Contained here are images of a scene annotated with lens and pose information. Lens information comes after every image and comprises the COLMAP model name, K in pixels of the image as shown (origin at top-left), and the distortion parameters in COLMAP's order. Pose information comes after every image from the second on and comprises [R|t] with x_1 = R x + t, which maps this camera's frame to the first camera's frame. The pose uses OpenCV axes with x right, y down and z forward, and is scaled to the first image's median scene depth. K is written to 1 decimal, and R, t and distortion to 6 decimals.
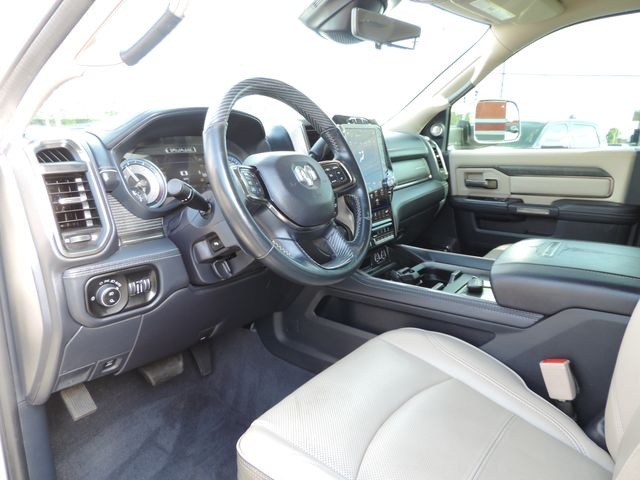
lens RADIAL K [[450.0, 0, 320.0], [0, 450.0, 240.0], [0, 0, 1]] dist [-0.025360, 0.001991]
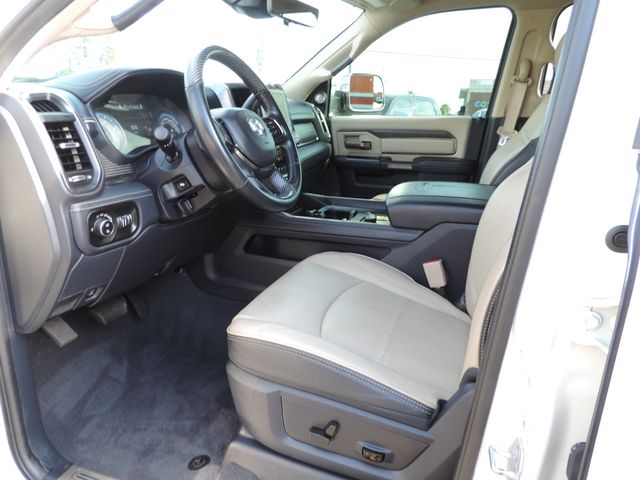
lens RADIAL K [[450.0, 0, 320.0], [0, 450.0, 240.0], [0, 0, 1]] dist [-0.025360, 0.001991]
pose [[0.952247, -0.063963, 0.298553, -0.229489], [0.045522, 0.996624, 0.068323, 0.083673], [-0.301916, -0.051470, 0.951944, -0.244794]]
